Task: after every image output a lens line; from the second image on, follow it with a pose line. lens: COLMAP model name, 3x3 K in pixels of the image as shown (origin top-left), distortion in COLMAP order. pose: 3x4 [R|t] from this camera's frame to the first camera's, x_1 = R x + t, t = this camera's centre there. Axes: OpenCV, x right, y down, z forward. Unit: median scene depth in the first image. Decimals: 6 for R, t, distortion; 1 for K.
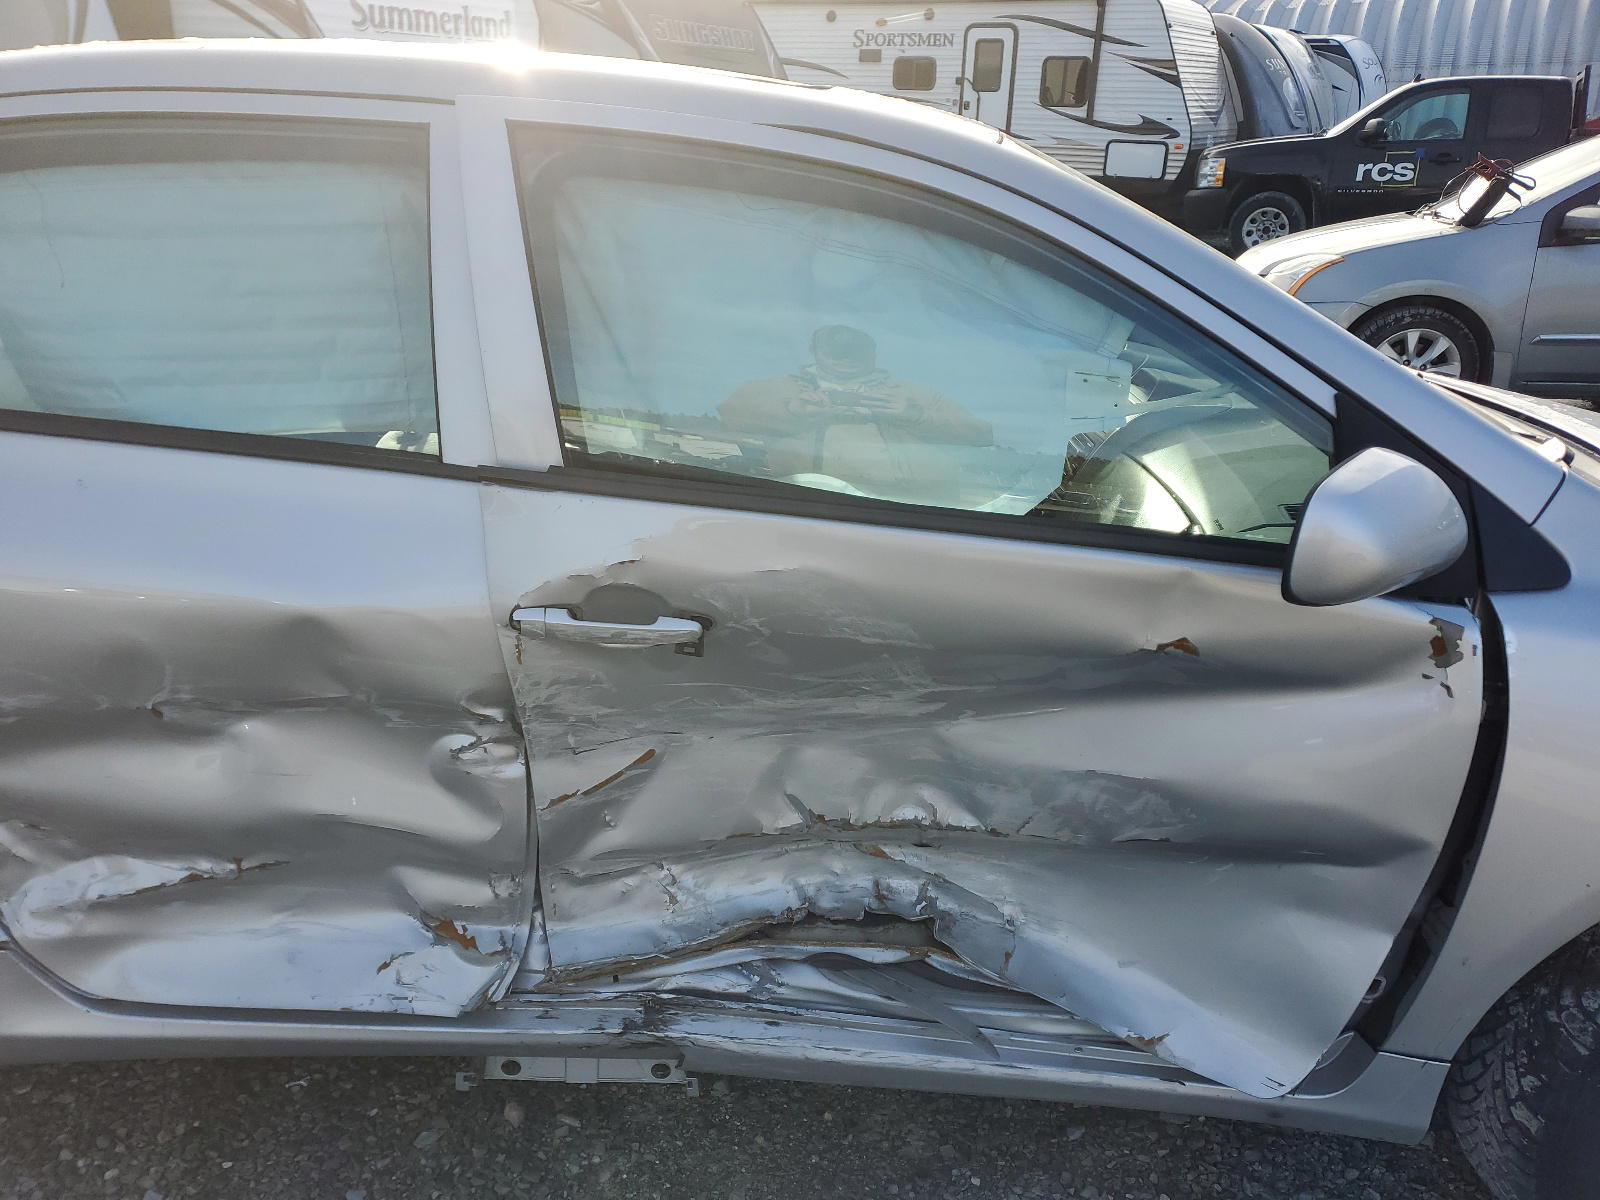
lens RADIAL K [[1298.7, 0, 800.0], [0, 1298.7, 600.0], [0, 0, 1]] dist [0.081205, -0.008560]
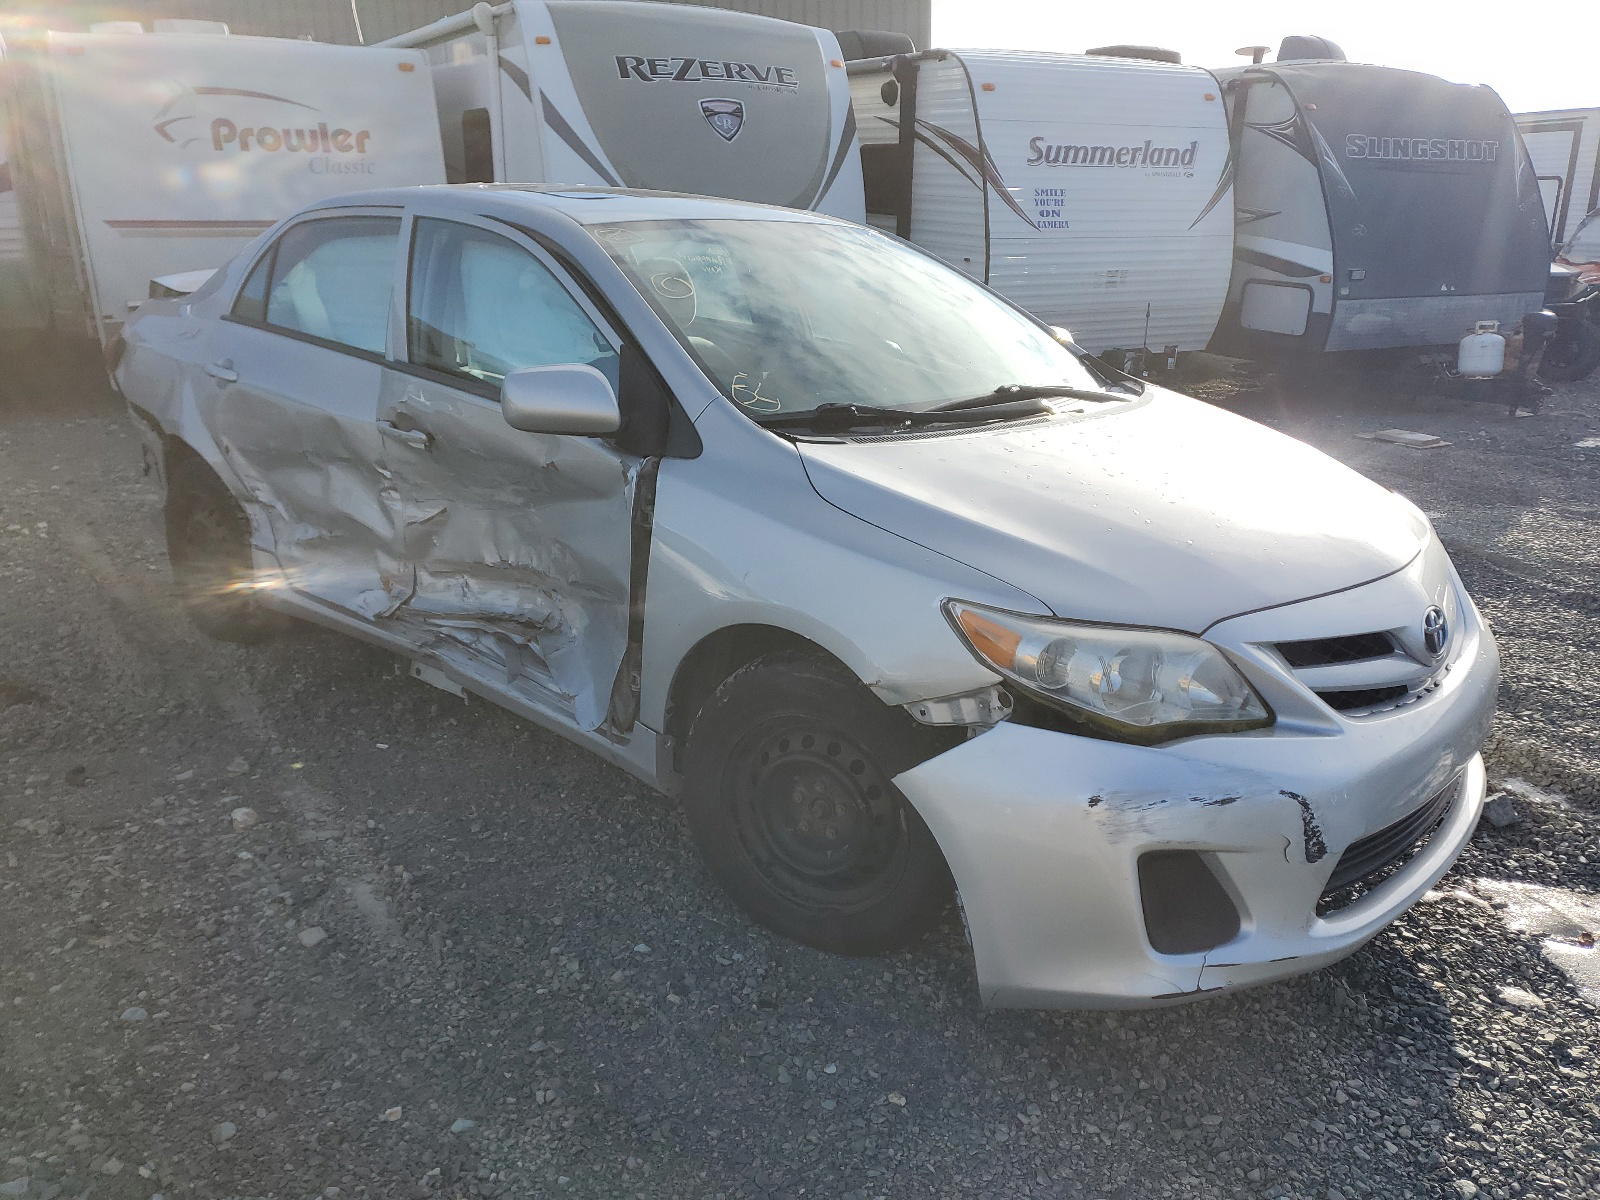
lens RADIAL K [[1298.7, 0, 800.0], [0, 1298.7, 600.0], [0, 0, 1]] dist [0.081205, -0.008560]
pose [[0.757444, 0.172576, -0.629680, 1.567426], [-0.225228, 0.974298, -0.003902, 0.133112], [0.612822, 0.144777, 0.776845, -0.227896]]
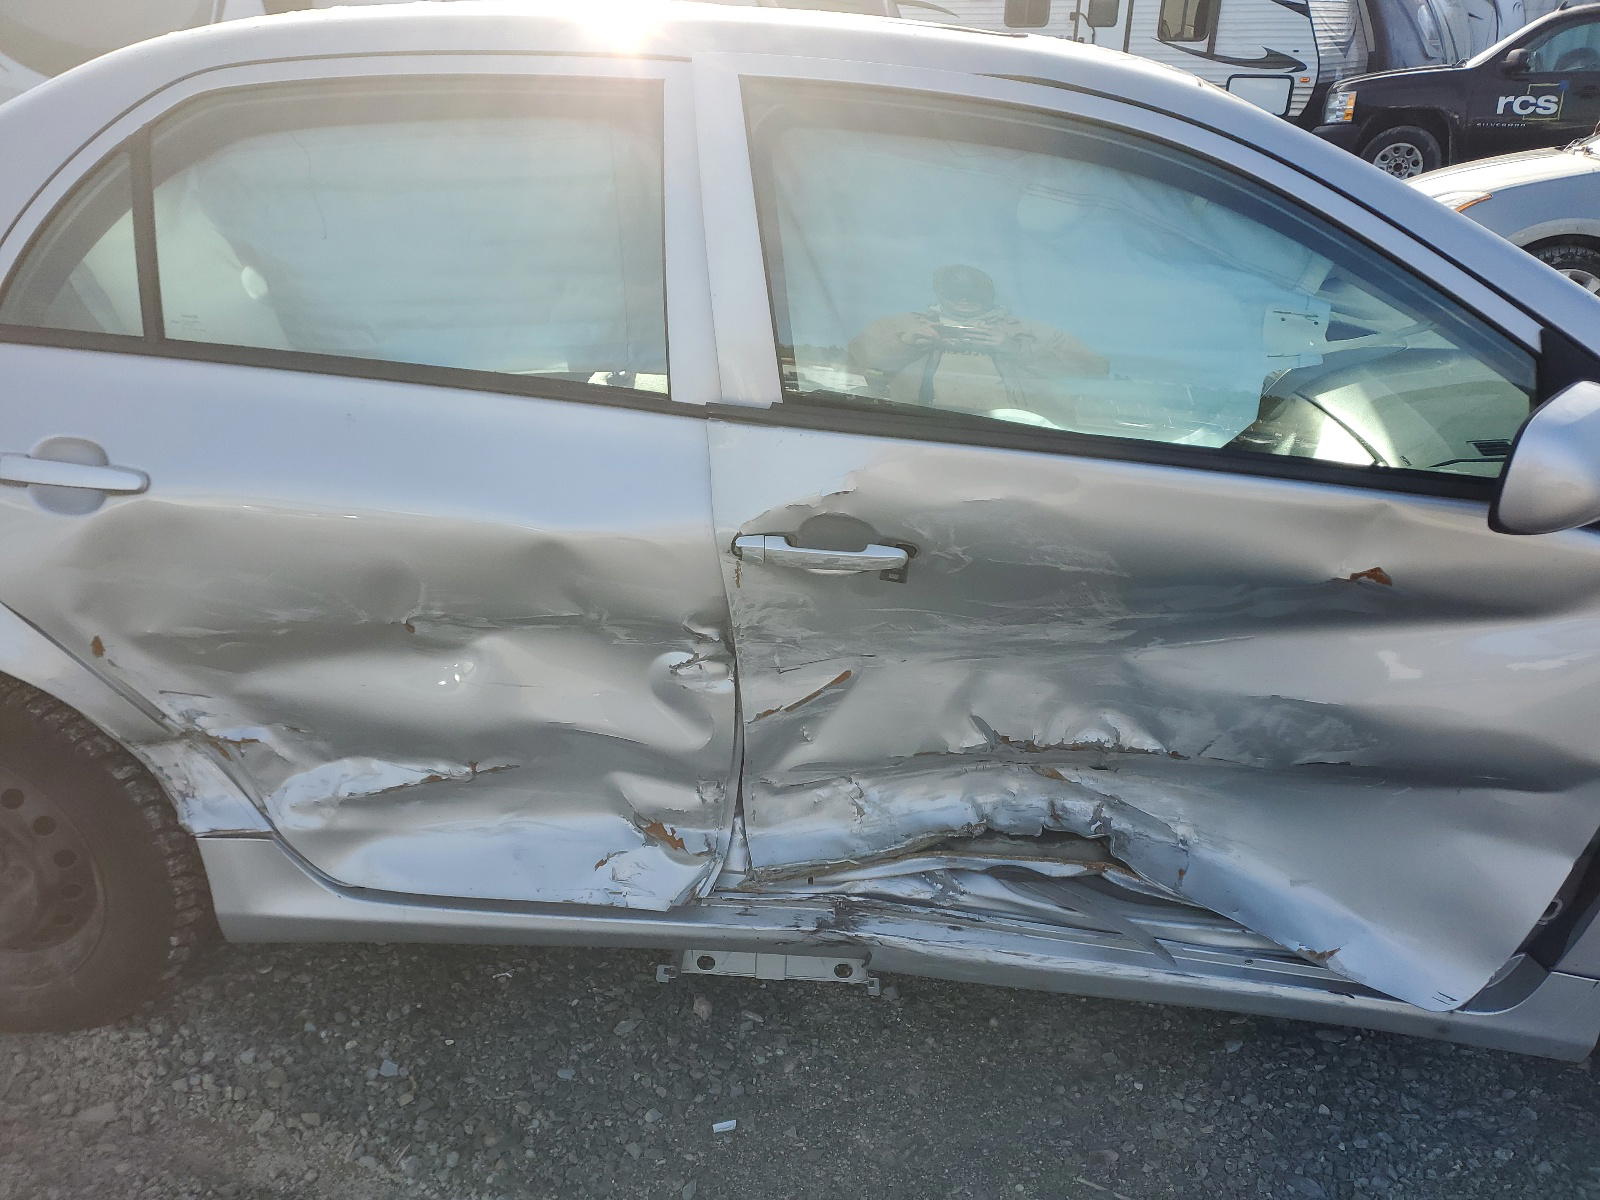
lens RADIAL K [[1315.8, 0, 800.0], [0, 1315.8, 600.0], [0, 0, 1]] dist [0.083550, -0.000948]
pose [[0.998296, 0.011689, -0.057169, -0.088593], [-0.009638, 0.999305, 0.036016, 0.017420], [0.057550, -0.035404, 0.997715, -0.075507]]
